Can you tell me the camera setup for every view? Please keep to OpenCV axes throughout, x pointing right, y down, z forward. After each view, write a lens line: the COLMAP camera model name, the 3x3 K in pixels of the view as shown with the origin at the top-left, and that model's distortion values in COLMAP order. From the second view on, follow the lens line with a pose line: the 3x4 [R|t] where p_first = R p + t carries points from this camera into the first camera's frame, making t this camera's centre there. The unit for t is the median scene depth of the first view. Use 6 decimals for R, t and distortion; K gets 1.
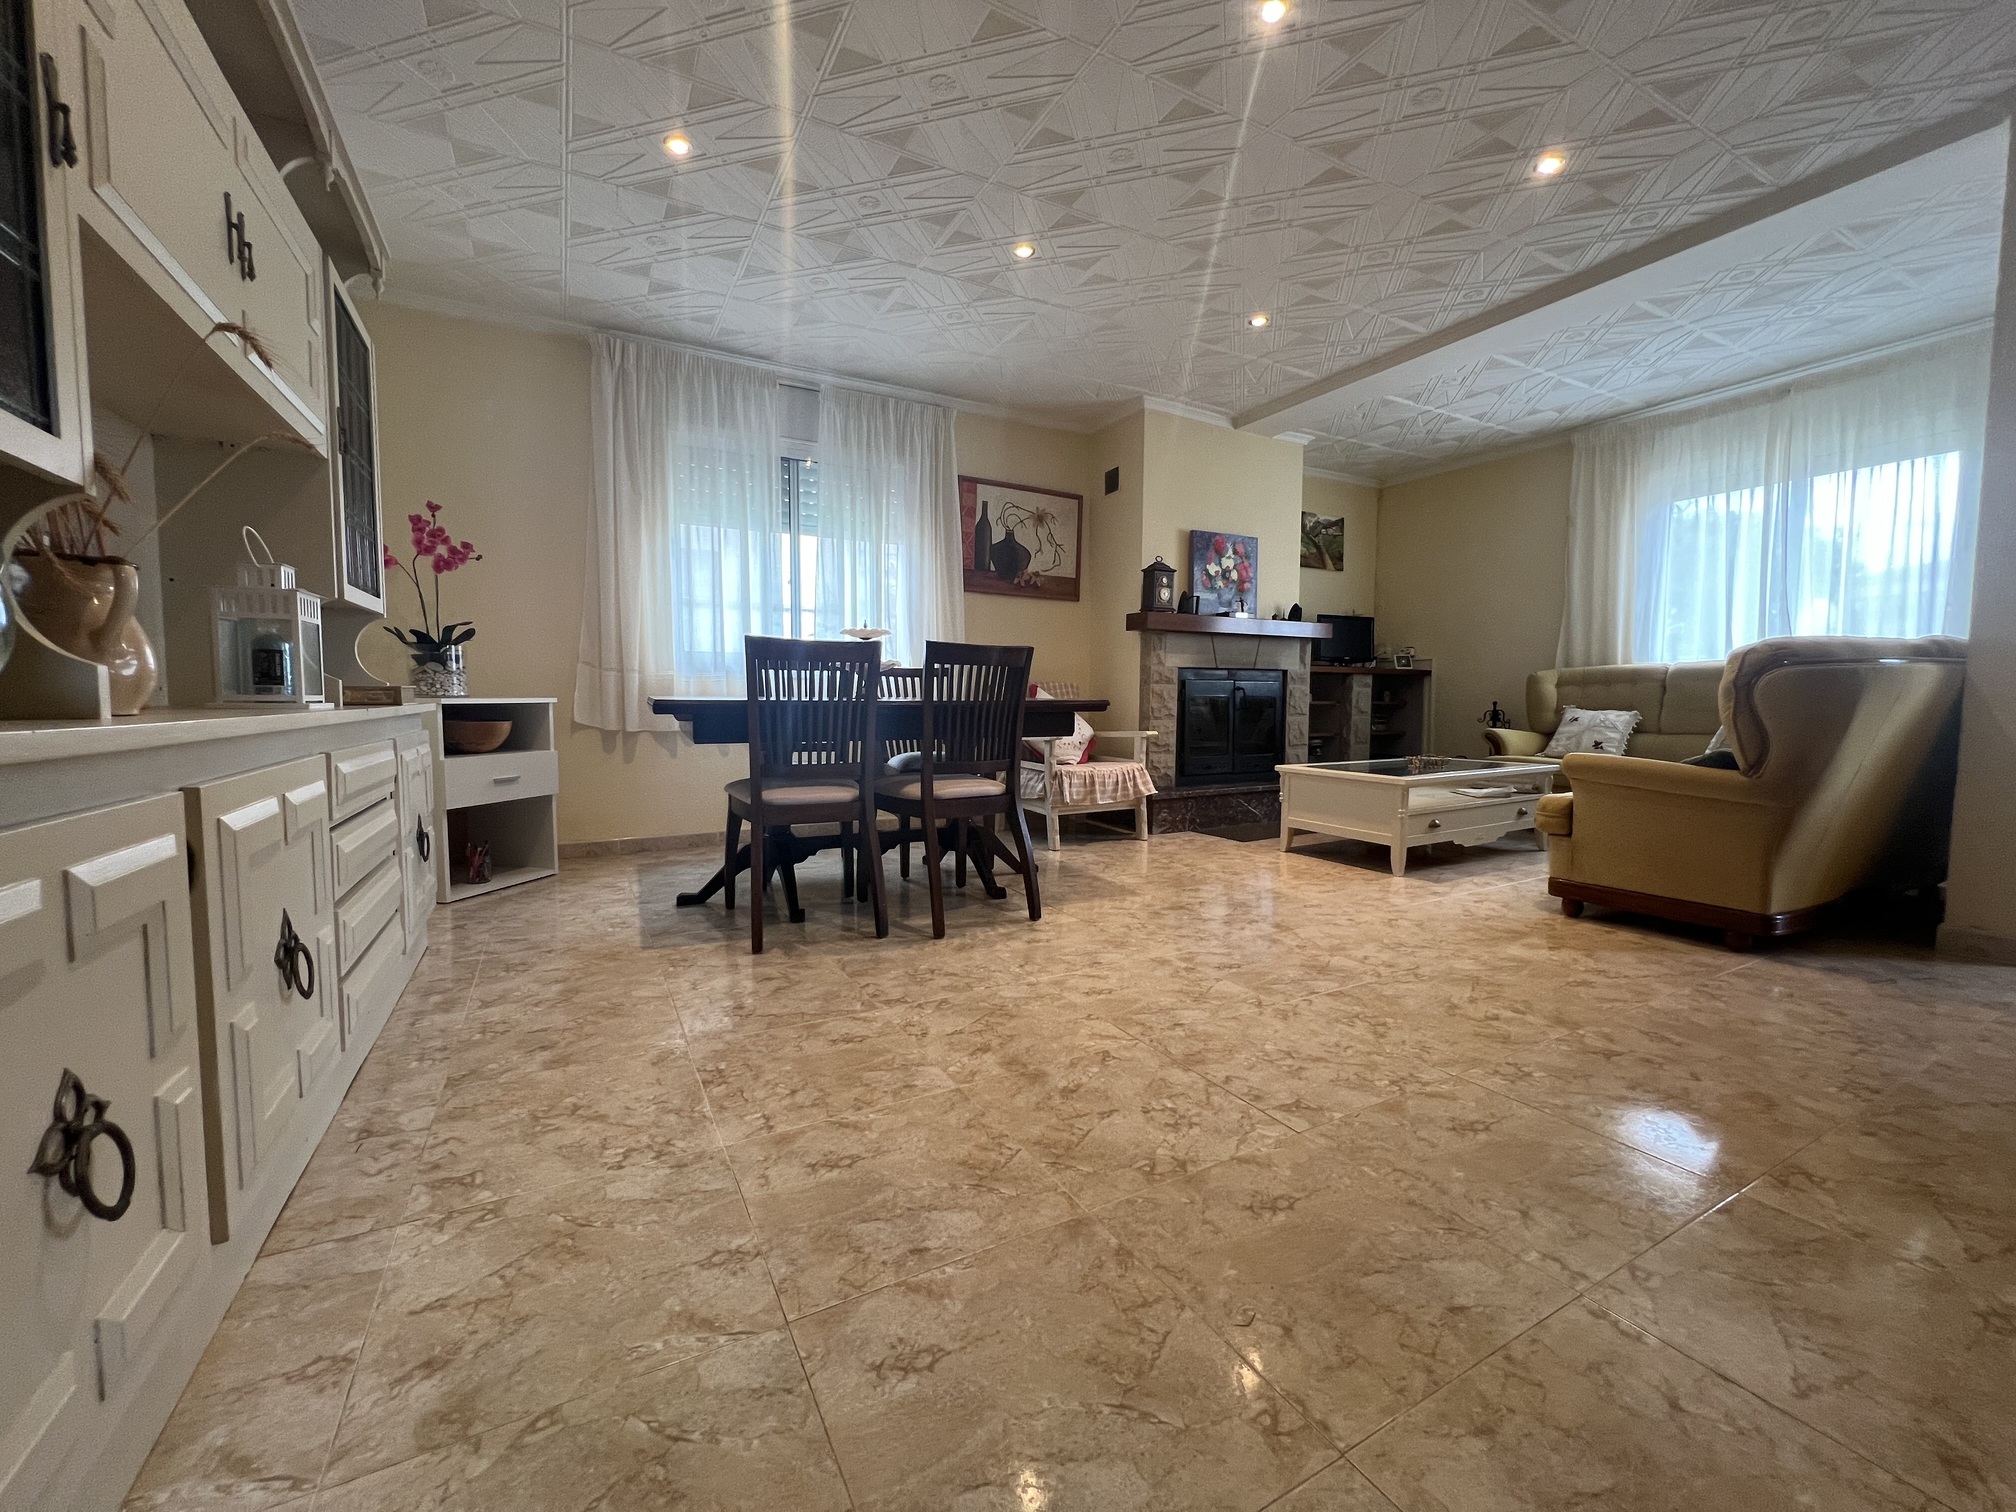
lens RADIAL K [[806.2, 0, 1008.8], [0, 806.2, 751.5], [0, 0, 1]] dist [0.000586, 0.000403]
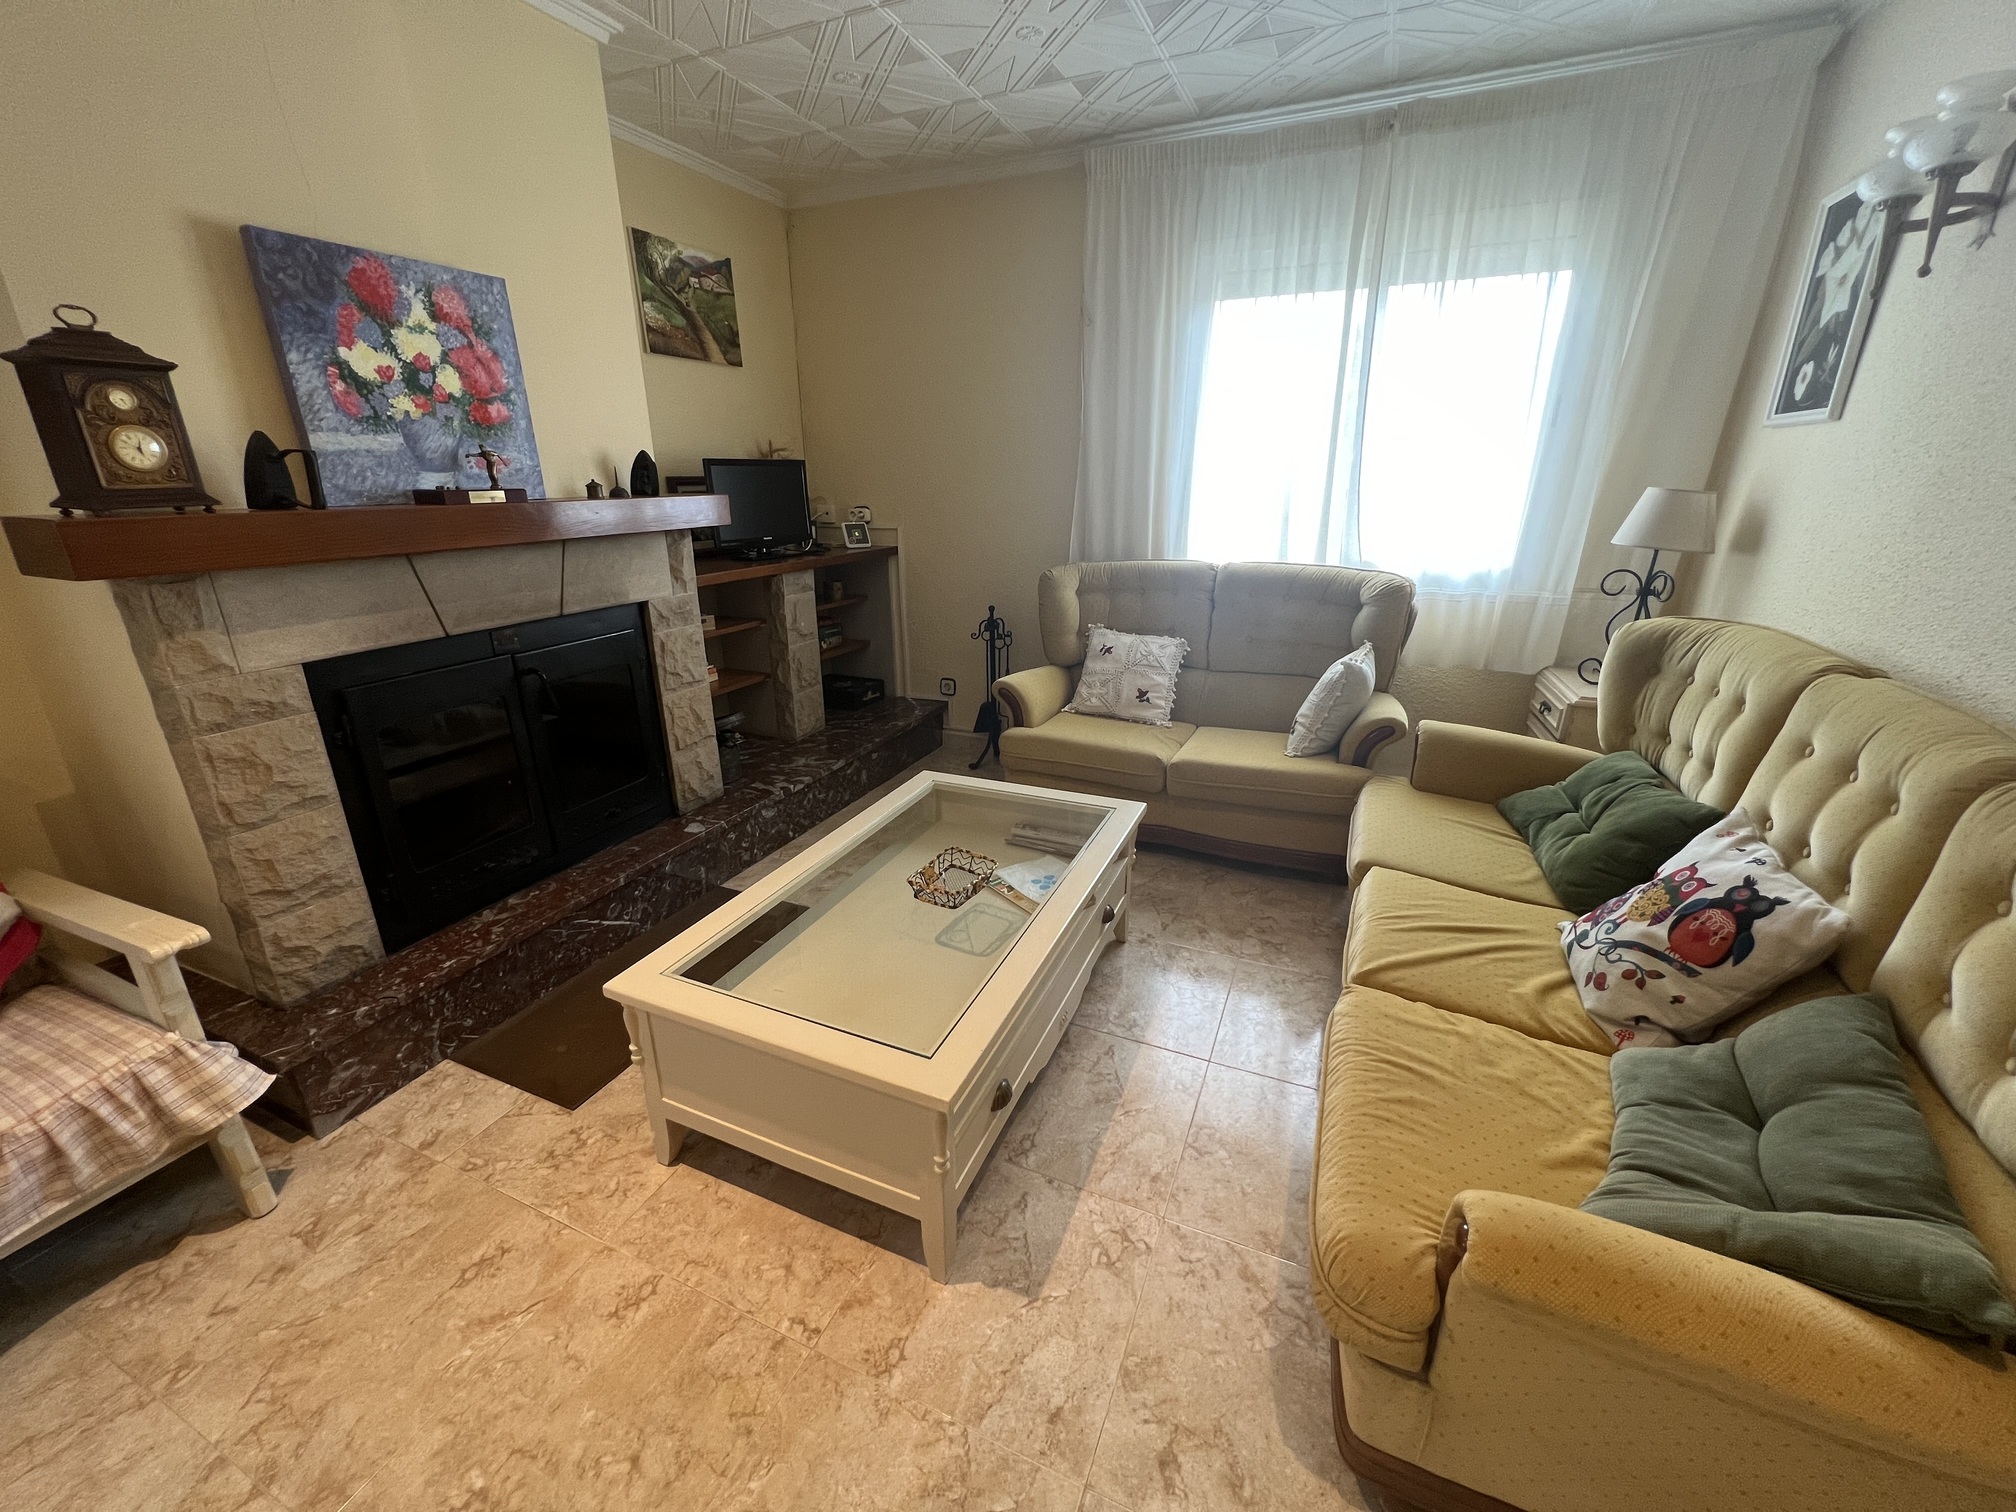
lens RADIAL K [[806.2, 0, 1005.8], [0, 806.2, 756.0], [0, 0, 1]] dist [0.000586, 0.000403]
pose [[0.795575, -0.205961, 0.569772, 0.234049], [0.045476, 0.958091, 0.282832, -0.144281], [-0.604146, -0.199103, 0.771599, 0.509418]]
